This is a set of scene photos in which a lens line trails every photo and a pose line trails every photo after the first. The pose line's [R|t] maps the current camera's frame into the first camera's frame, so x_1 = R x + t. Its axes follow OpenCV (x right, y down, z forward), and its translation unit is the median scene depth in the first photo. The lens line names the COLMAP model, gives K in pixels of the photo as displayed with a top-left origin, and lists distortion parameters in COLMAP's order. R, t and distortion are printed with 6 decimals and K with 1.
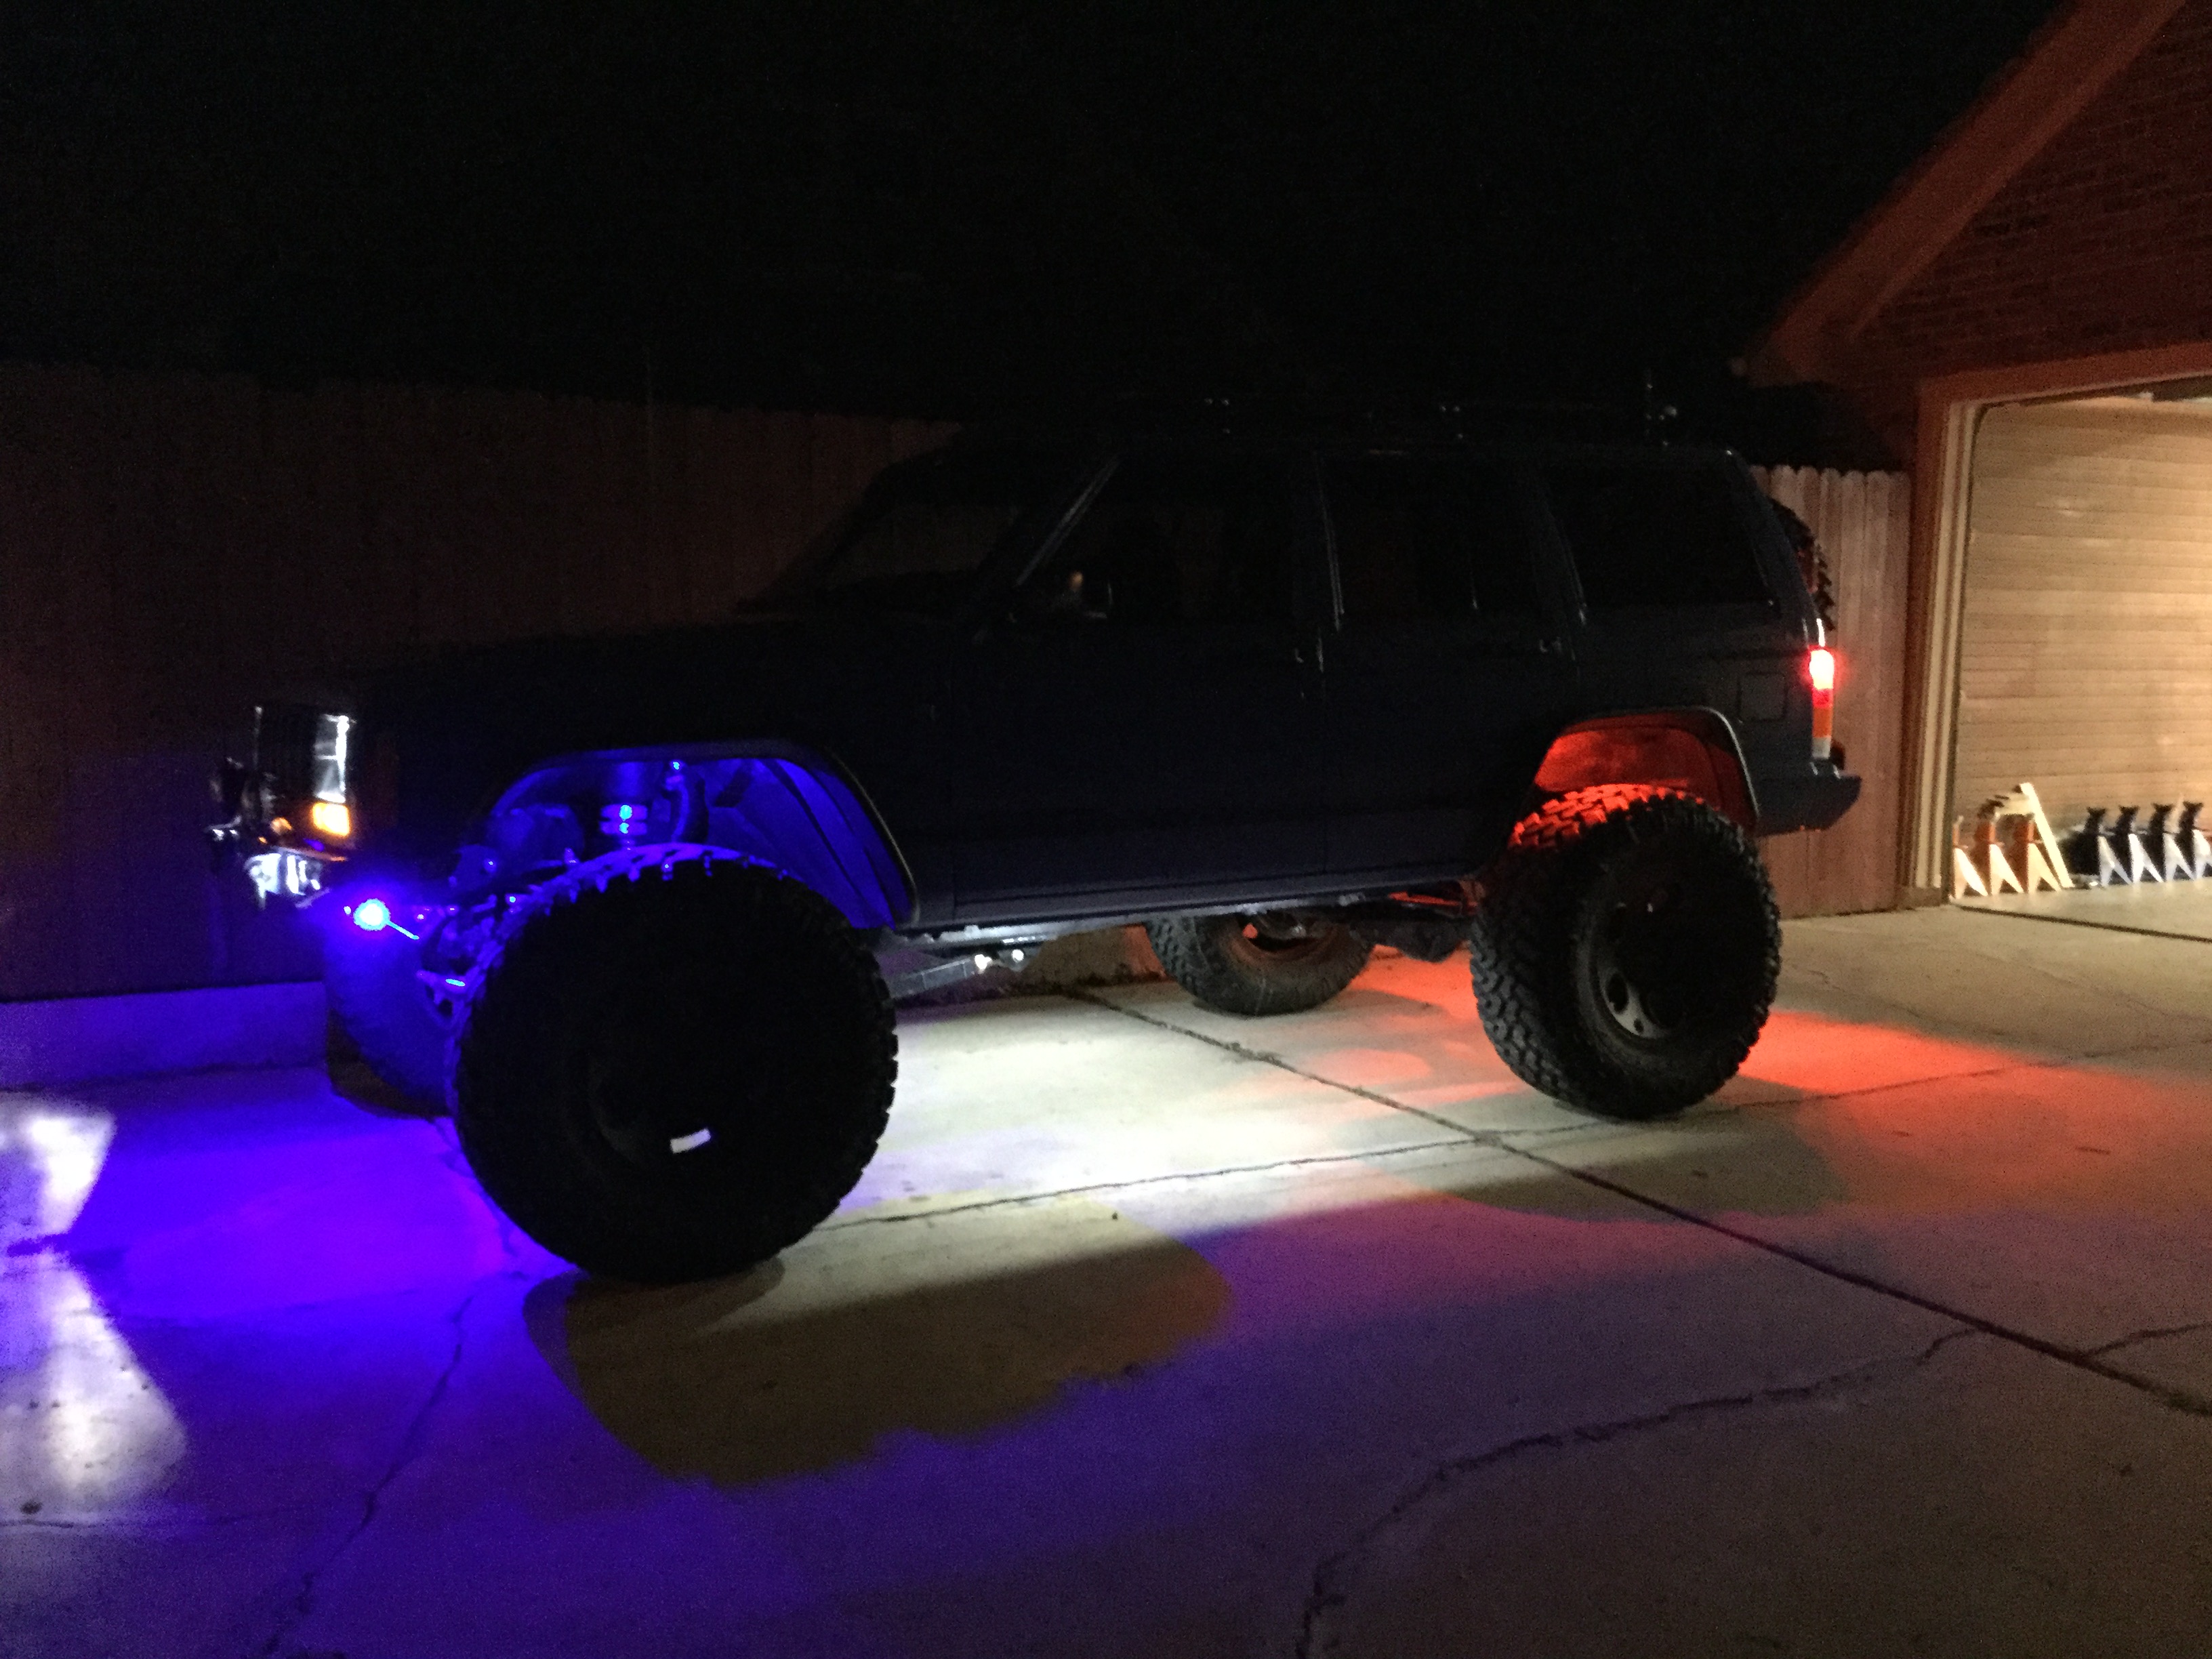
lens RADIAL K [[1986.6, 0, 1106.0], [0, 1986.6, 829.5], [0, 0, 1]] dist [0.008218, 0.005793]
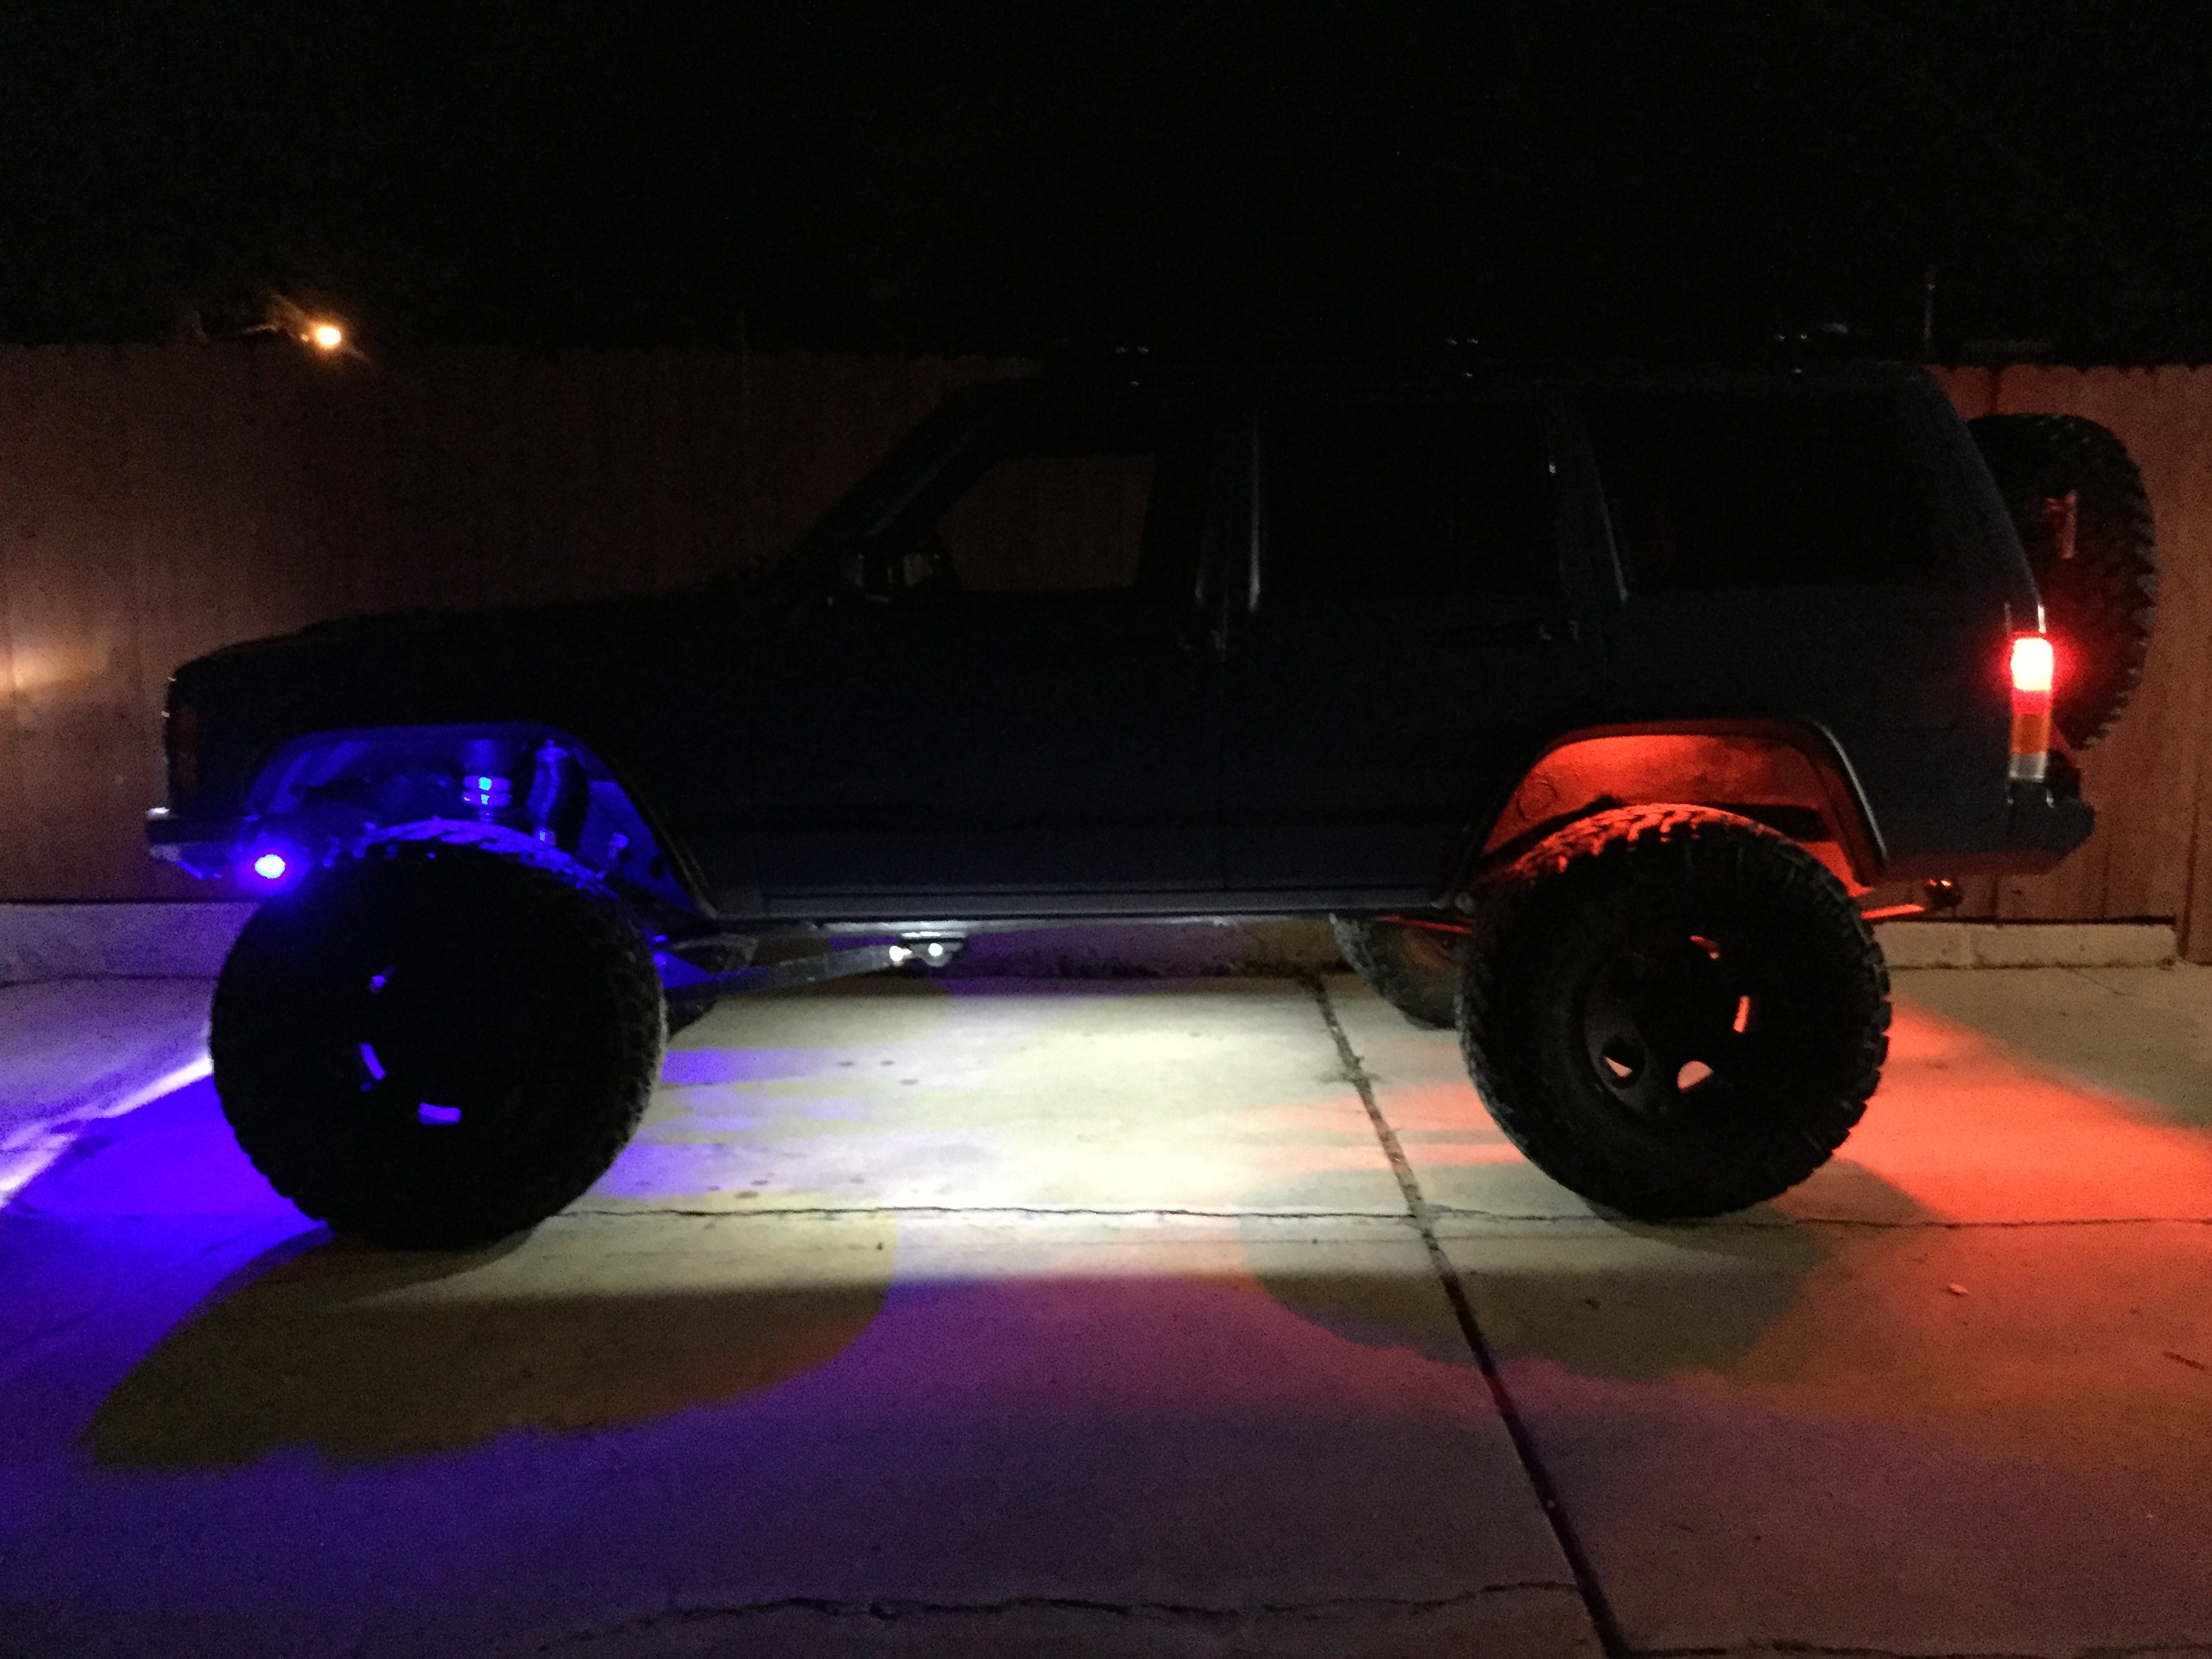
lens RADIAL K [[2013.1, 0, 1106.0], [0, 2013.1, 829.5], [0, 0, 1]] dist [0.012710, -0.000866]
pose [[0.899609, 0.067423, -0.431459, 0.436088], [-0.046727, 0.997199, 0.058402, -0.053396], [0.434188, -0.032378, 0.900240, 0.177210]]
